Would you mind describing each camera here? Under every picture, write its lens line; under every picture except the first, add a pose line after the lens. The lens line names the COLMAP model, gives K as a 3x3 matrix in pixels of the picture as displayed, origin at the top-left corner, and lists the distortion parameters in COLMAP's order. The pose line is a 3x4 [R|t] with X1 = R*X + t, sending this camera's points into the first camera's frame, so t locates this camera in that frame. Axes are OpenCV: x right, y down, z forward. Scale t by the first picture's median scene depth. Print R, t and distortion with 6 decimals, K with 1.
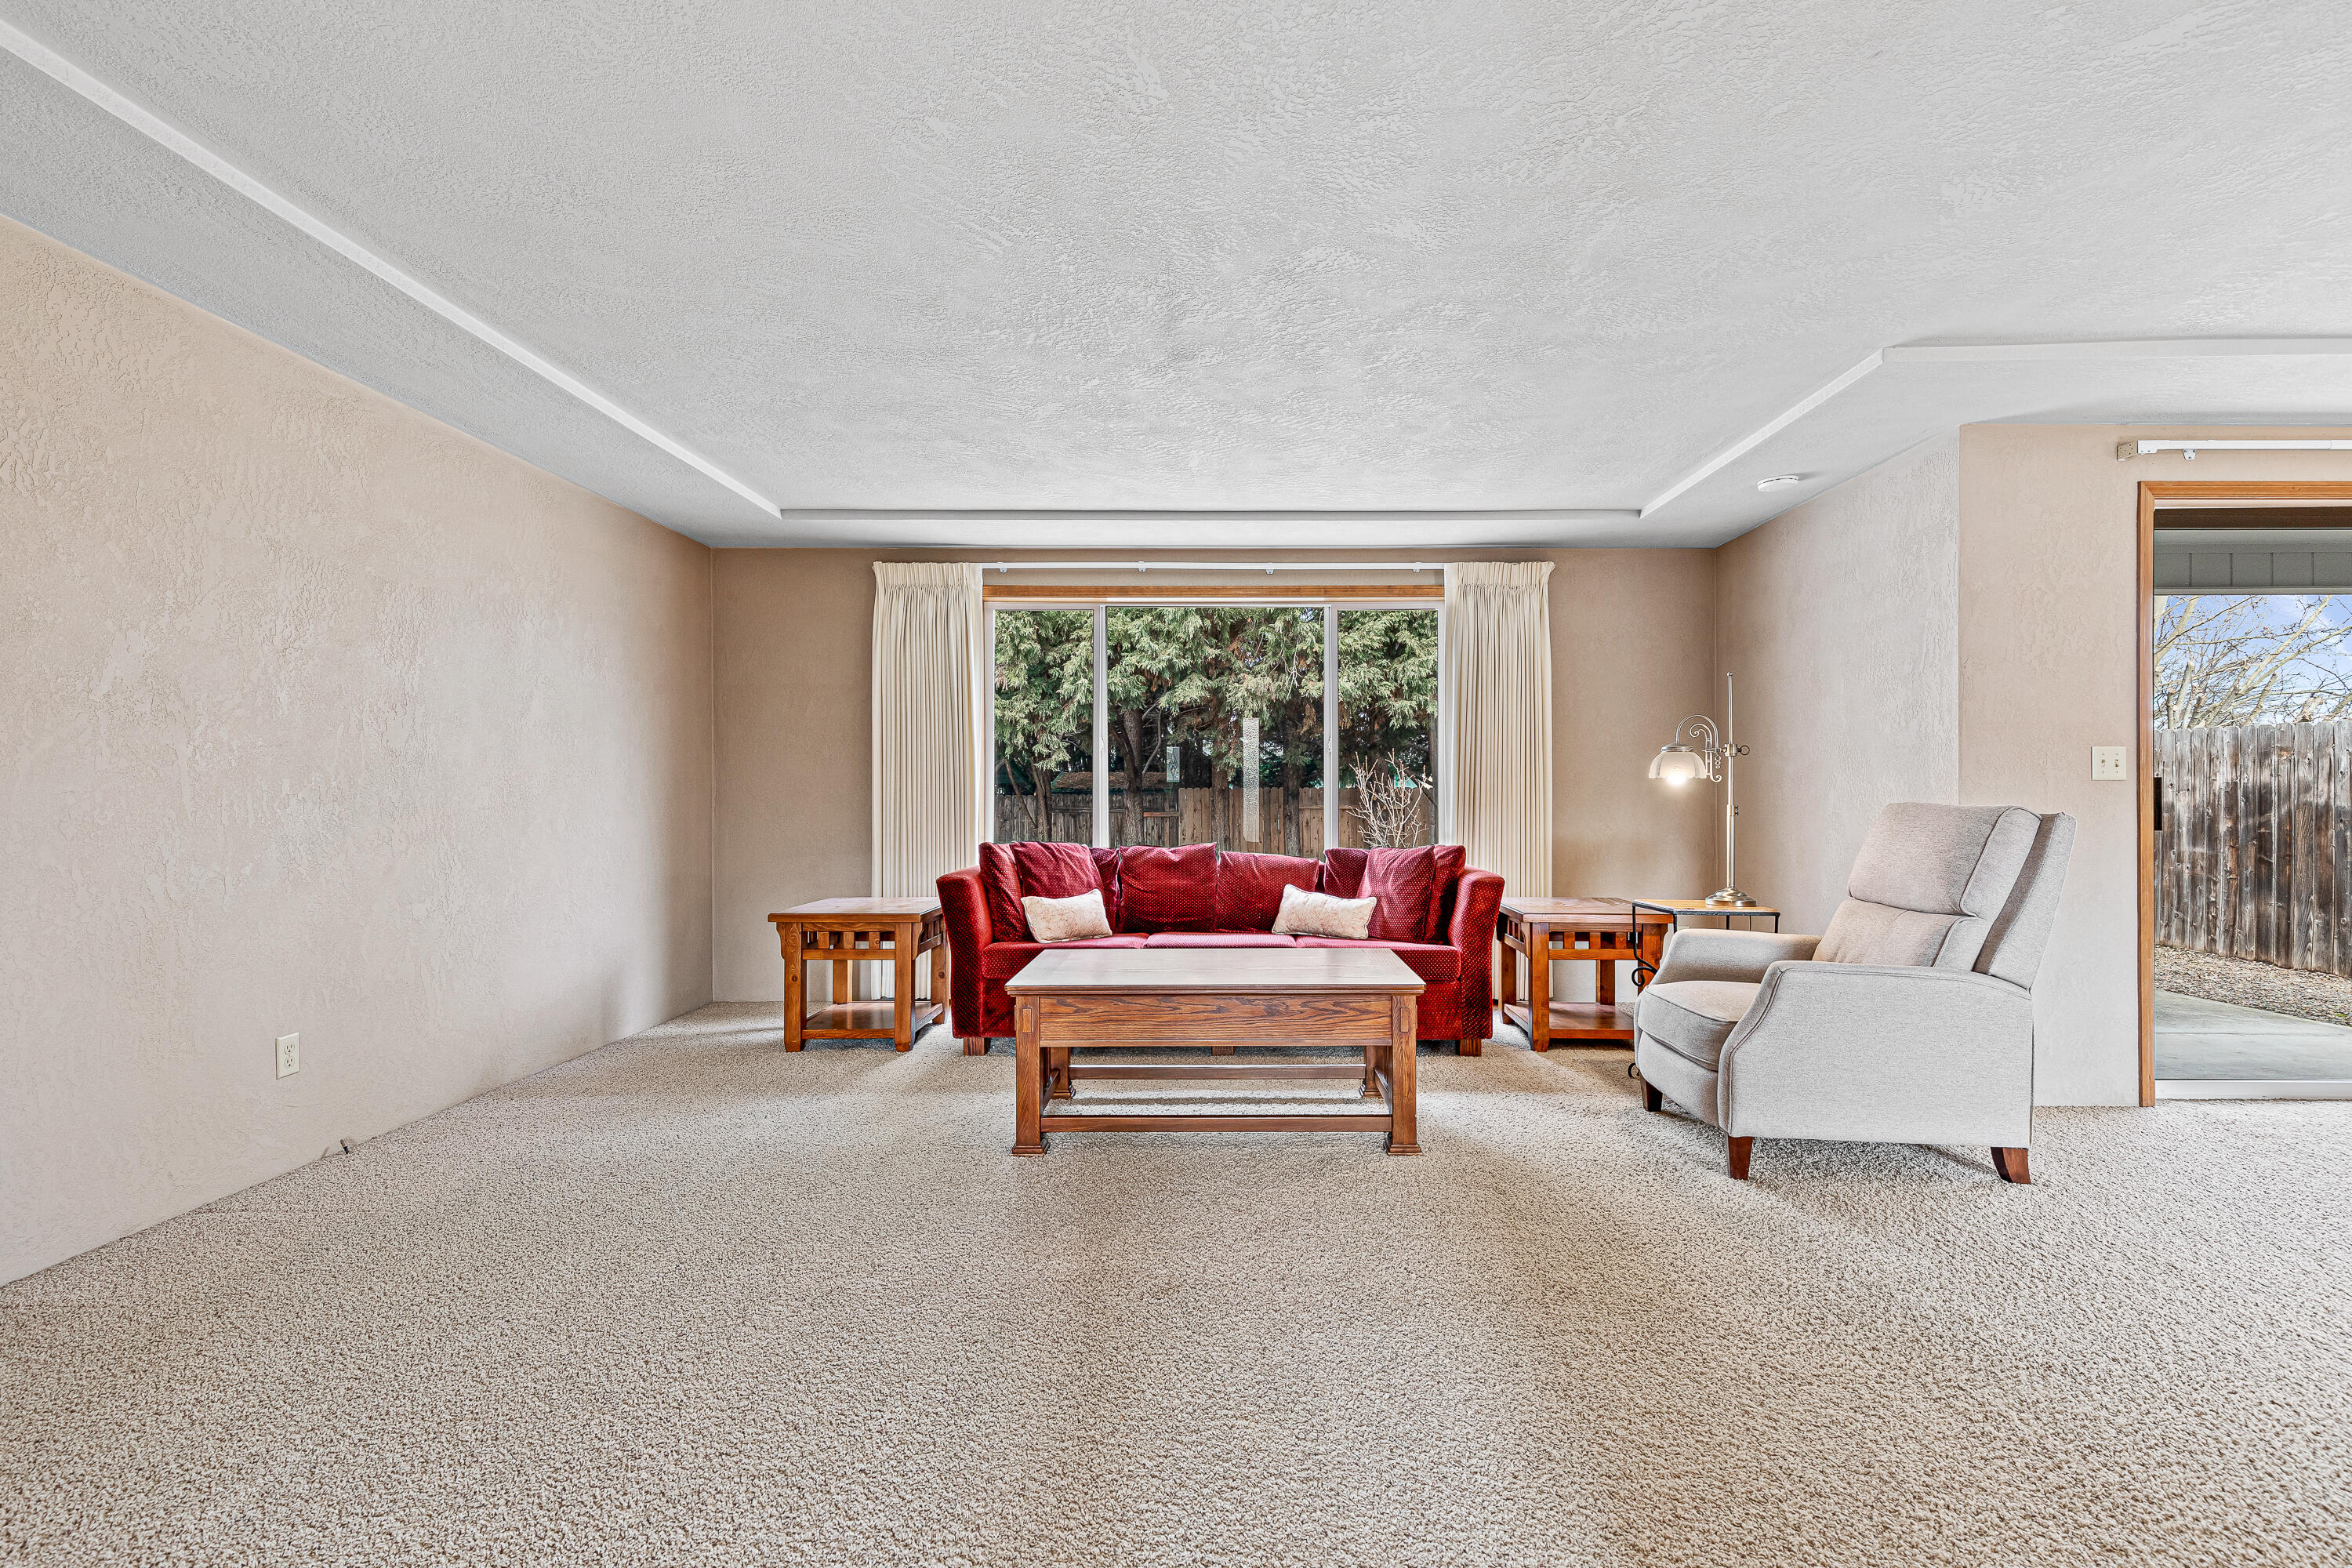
lens RADIAL K [[1073.2, 0, 1237.1], [0, 1073.2, 797.4], [0, 0, 1]] dist [0.011112, -0.003124]
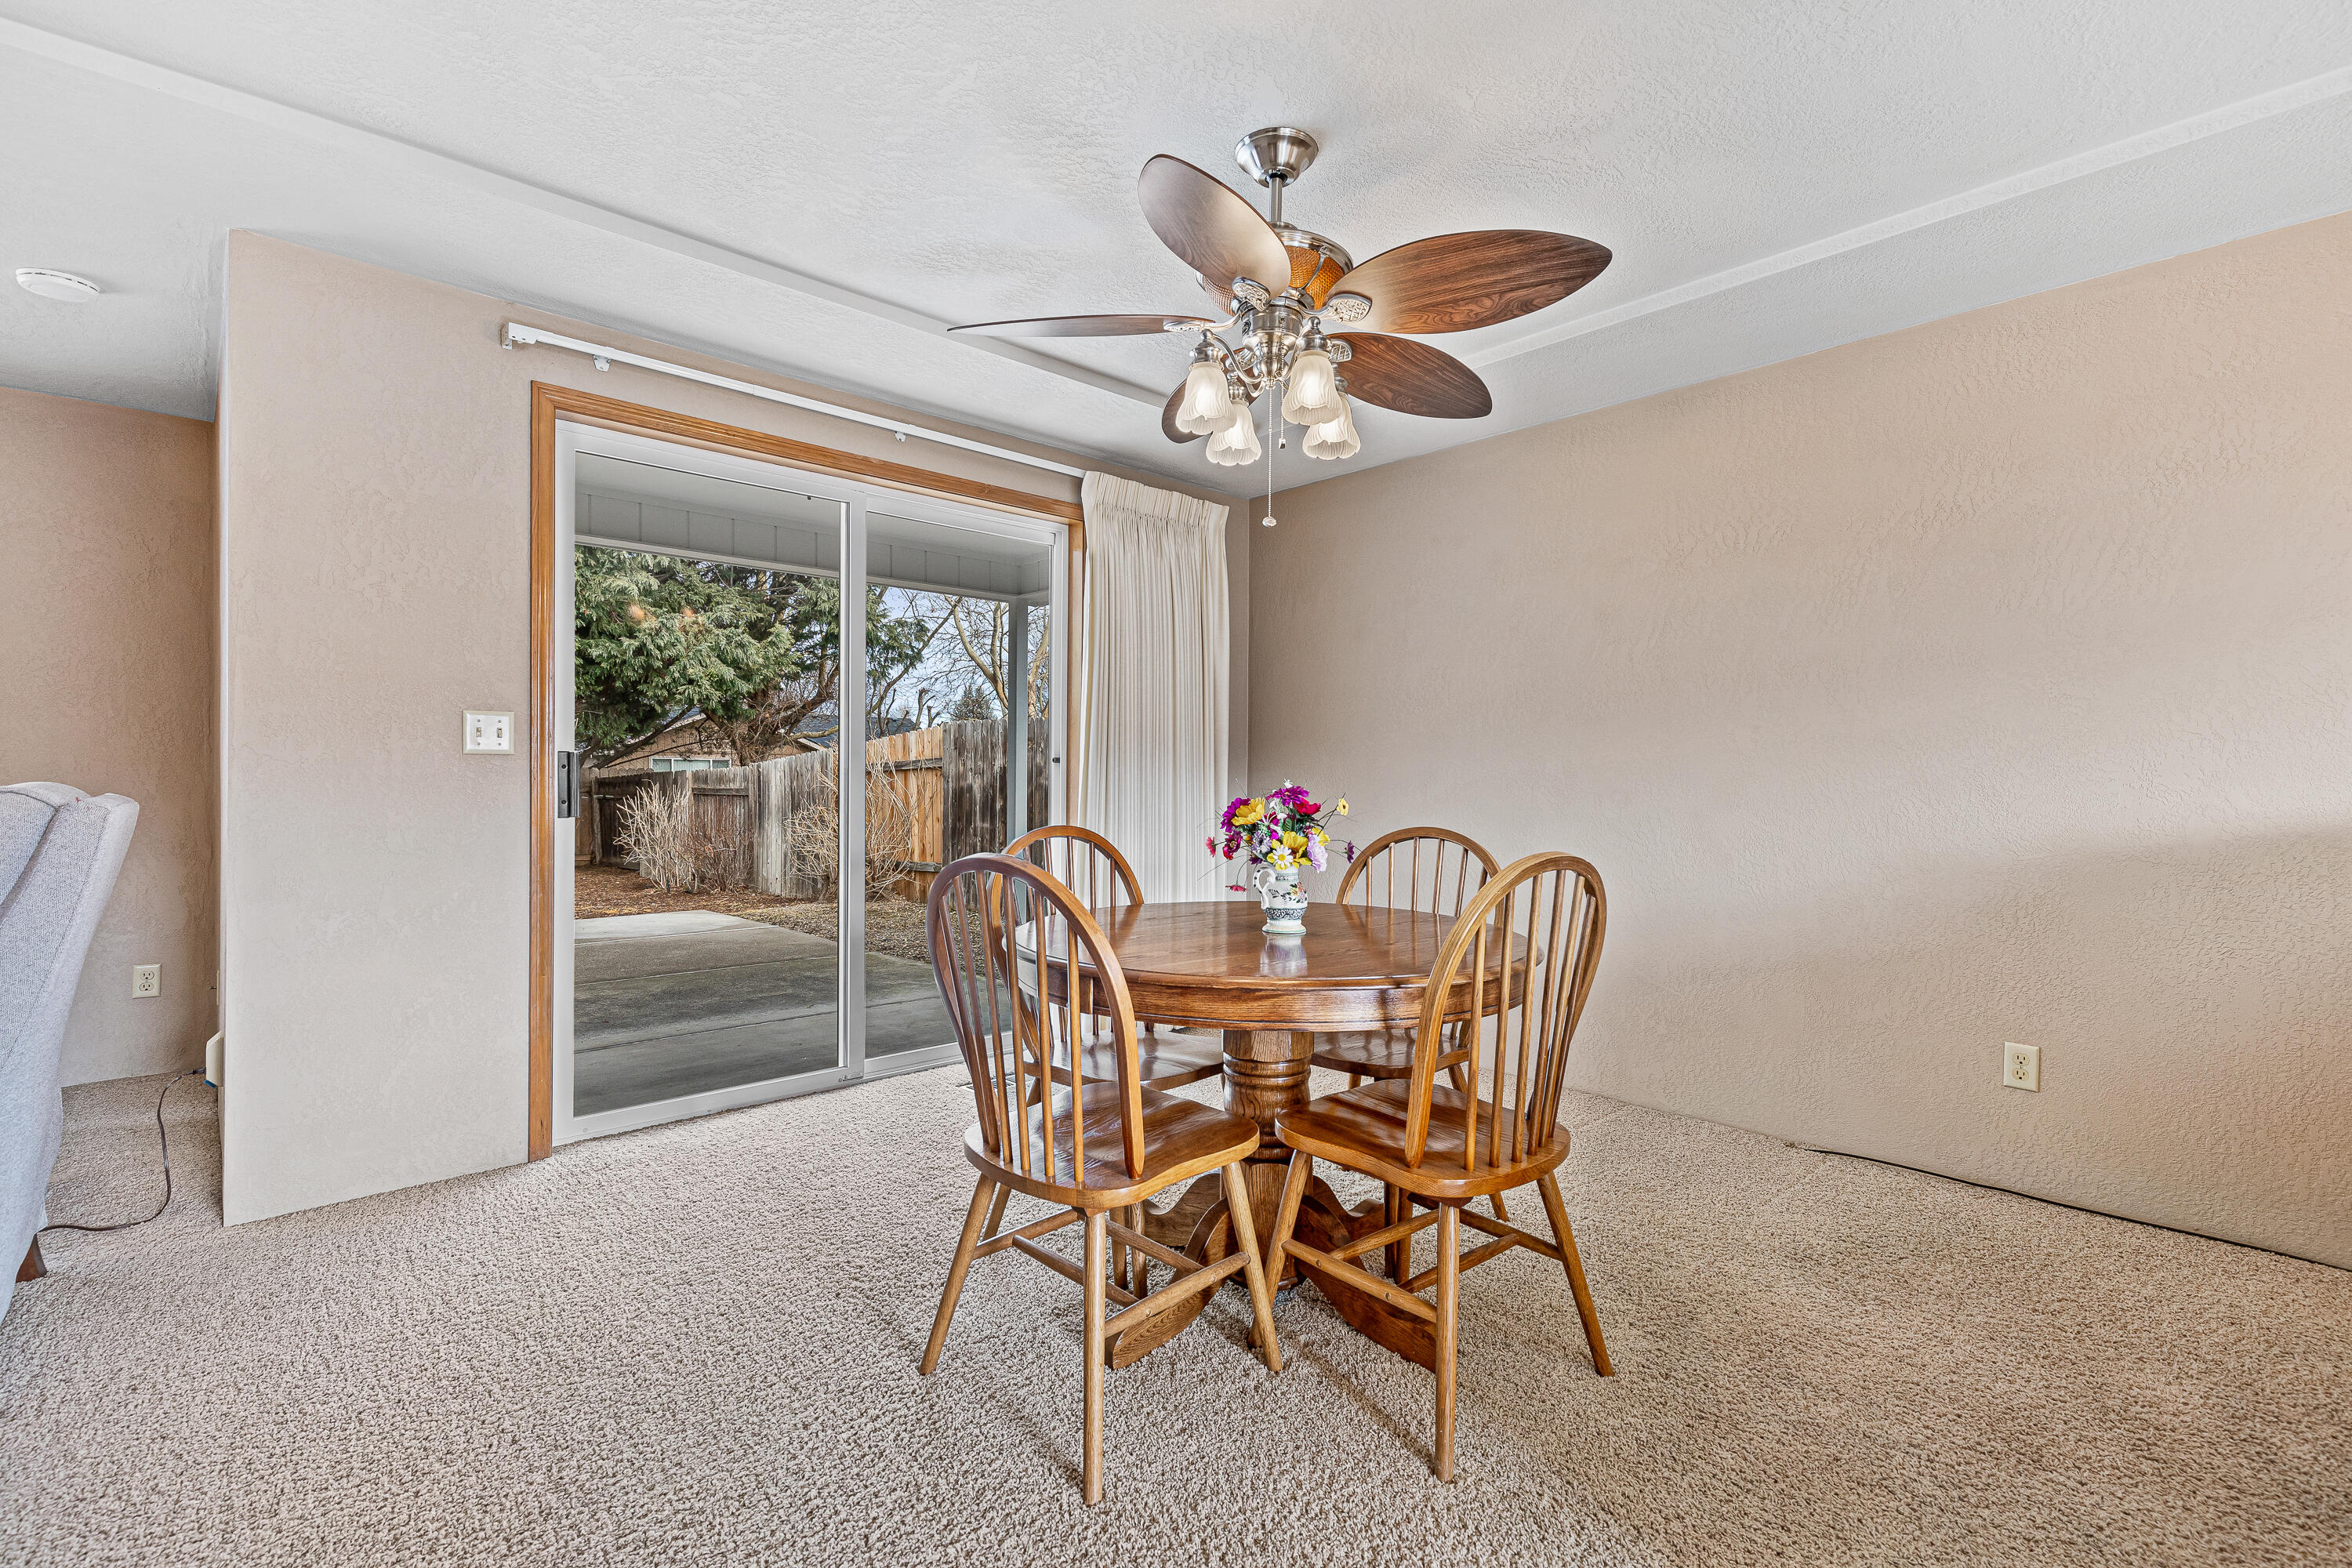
lens RADIAL K [[1073.2, 0, 1171.0], [0, 1073.2, 786.7], [0, 0, 1]] dist [0.011112, -0.003124]
pose [[0.736284, -0.001865, 0.676670, 0.522239], [-0.002508, 0.999982, 0.005485, 0.001056], [-0.676668, -0.005735, 0.736266, 0.078602]]
